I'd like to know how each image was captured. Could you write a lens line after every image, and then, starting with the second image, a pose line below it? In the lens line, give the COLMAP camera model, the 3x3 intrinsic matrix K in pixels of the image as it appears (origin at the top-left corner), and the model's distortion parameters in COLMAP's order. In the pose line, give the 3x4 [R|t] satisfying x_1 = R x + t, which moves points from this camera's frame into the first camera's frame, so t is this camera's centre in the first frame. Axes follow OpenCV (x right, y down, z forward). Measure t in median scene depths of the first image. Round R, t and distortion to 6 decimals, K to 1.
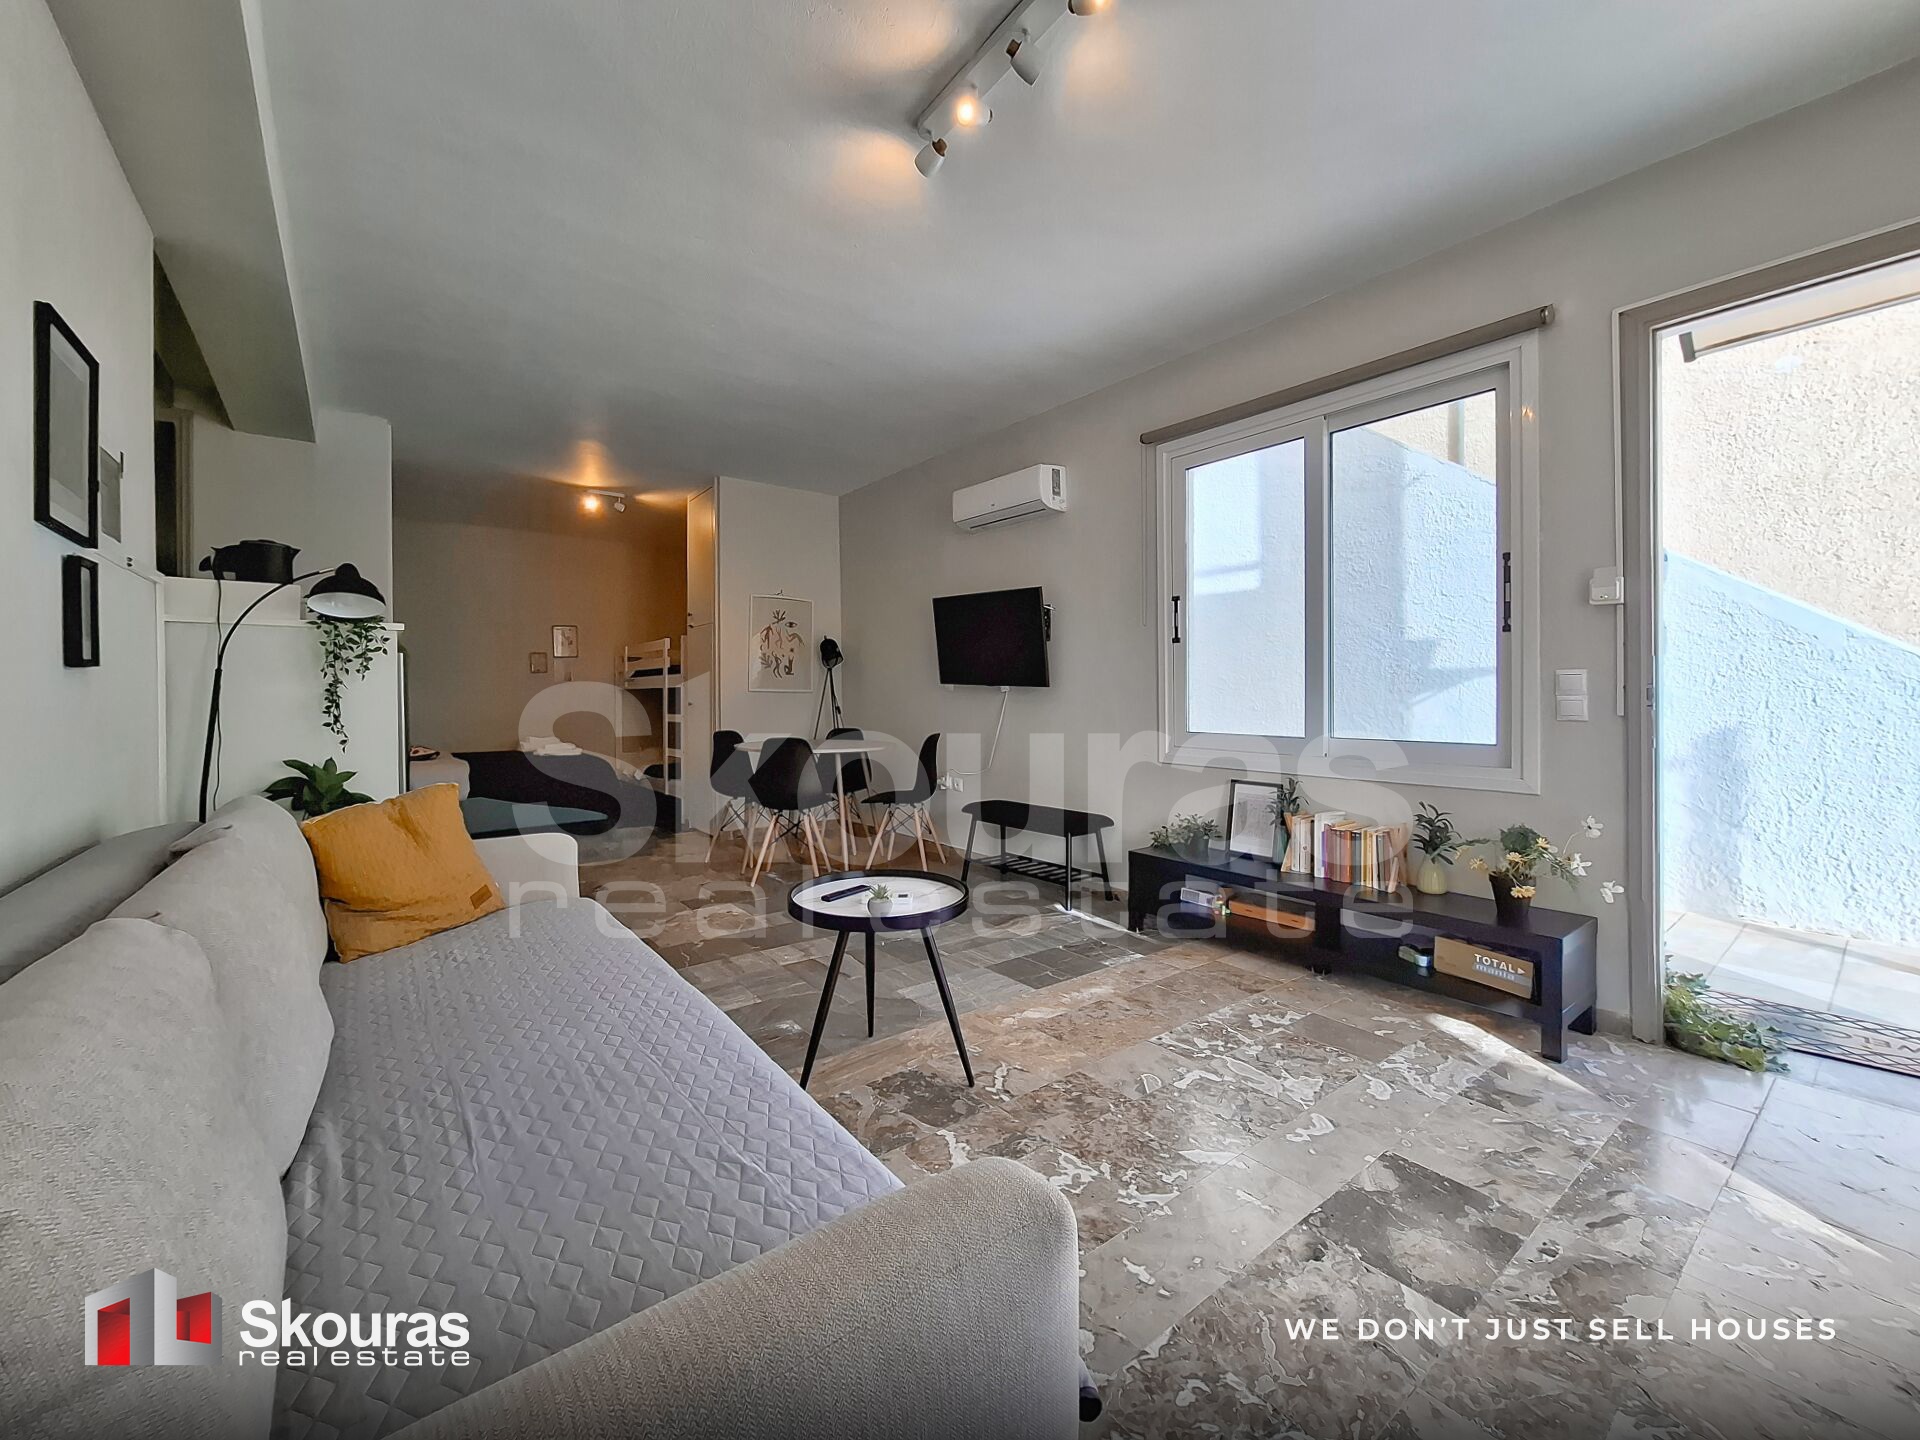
lens RADIAL K [[764.4, 0, 960.2], [0, 764.4, 696.7], [0, 0, 1]] dist [-0.022399, 0.007912]
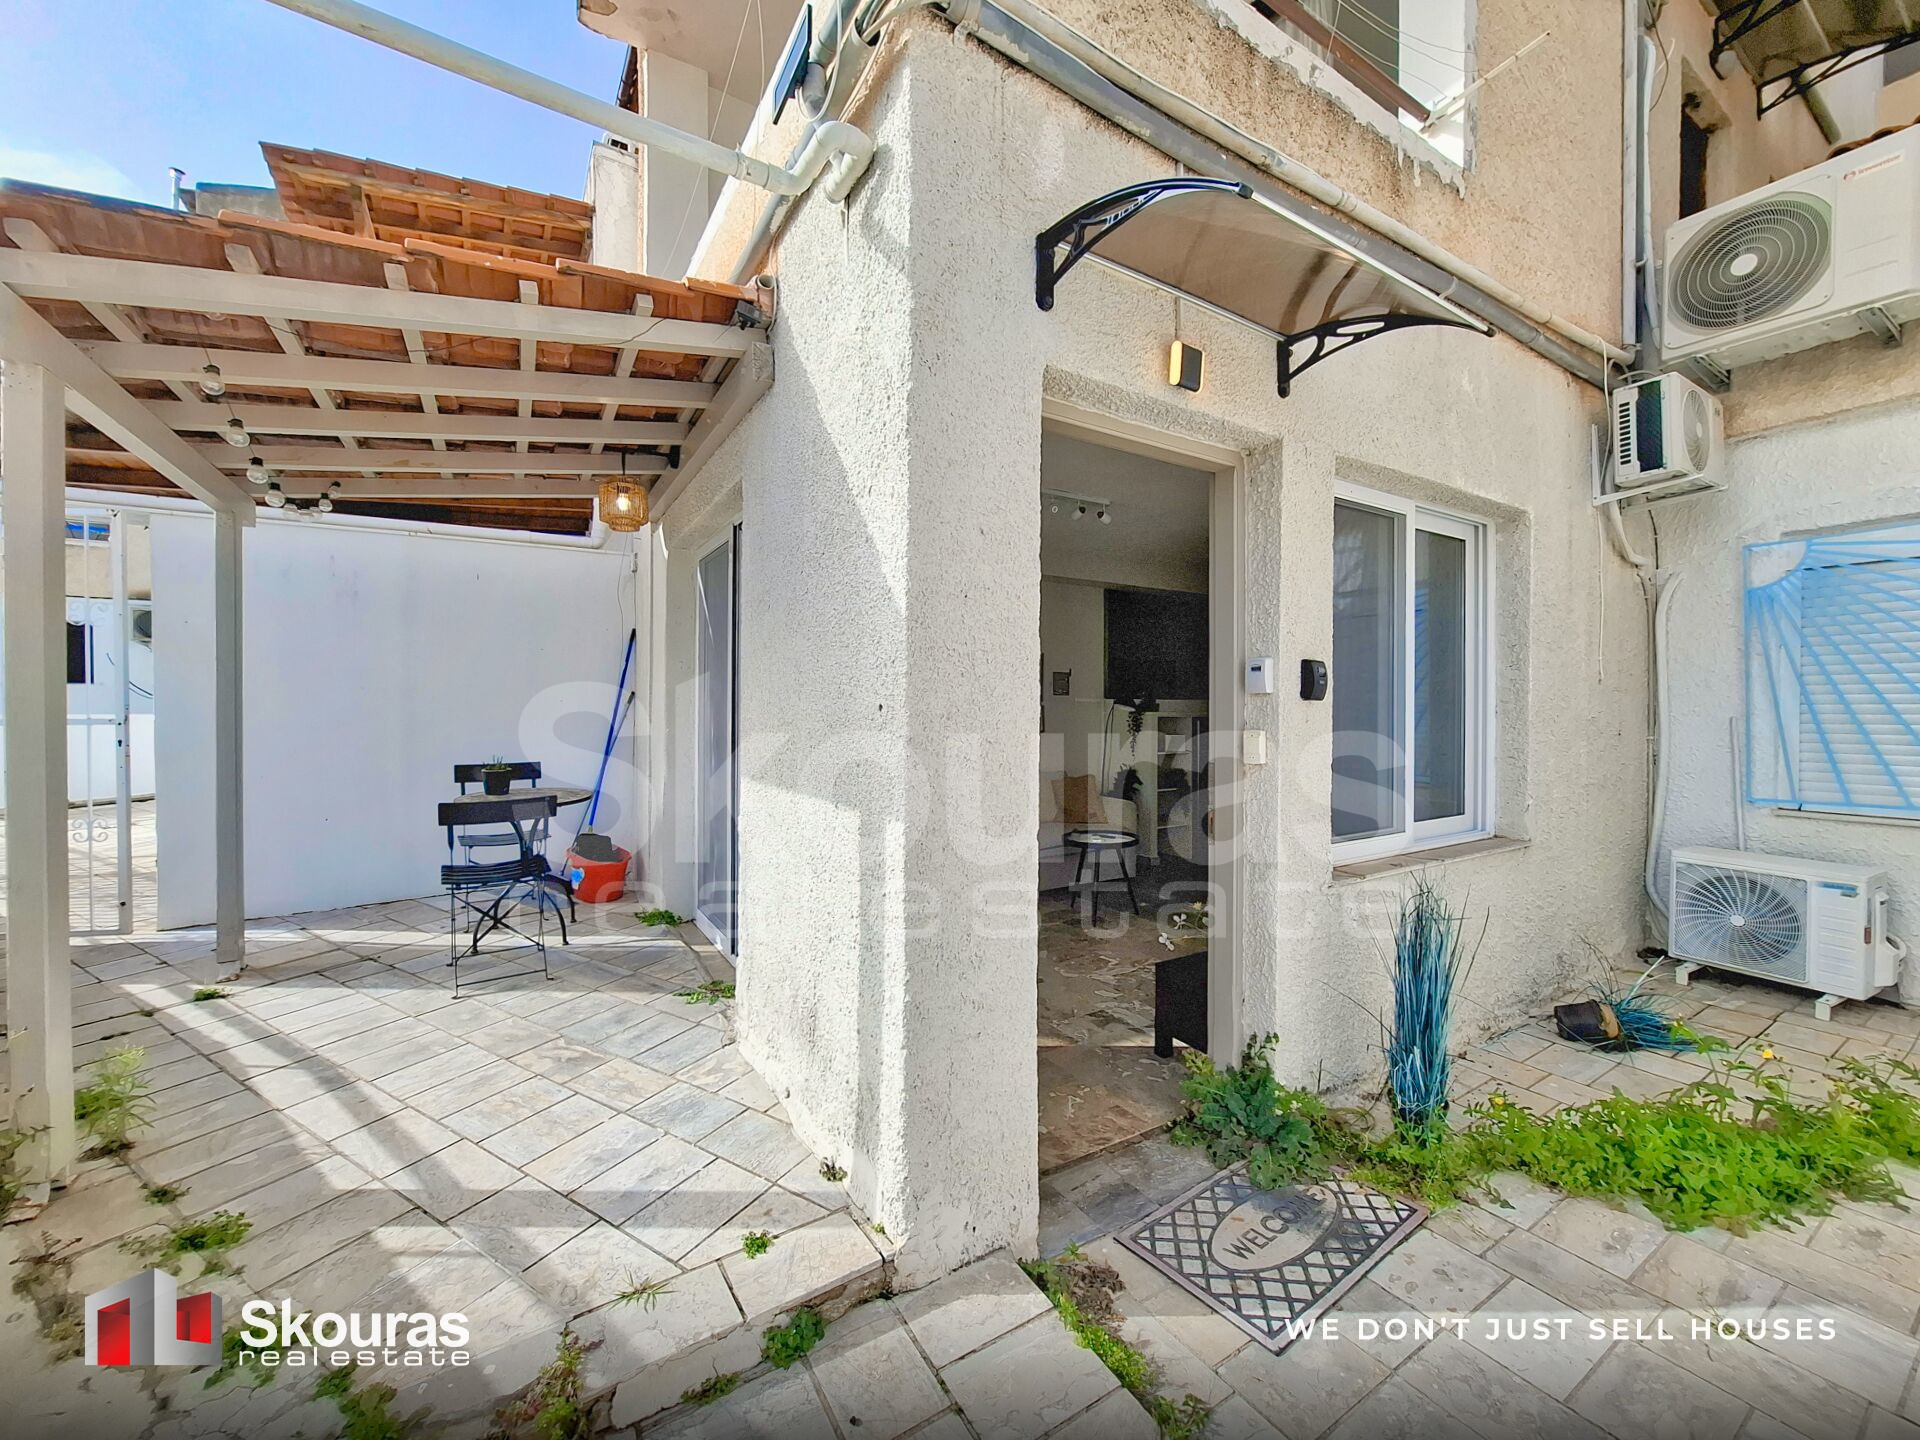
lens RADIAL K [[764.4, 0, 960.2], [0, 764.4, 696.7], [0, 0, 1]] dist [-0.022399, 0.007912]
pose [[-0.105421, -0.009876, -0.994379, 1.578791], [-0.009894, 0.999912, -0.008882, -0.101805], [0.994378, 0.008902, -0.105510, 0.565568]]
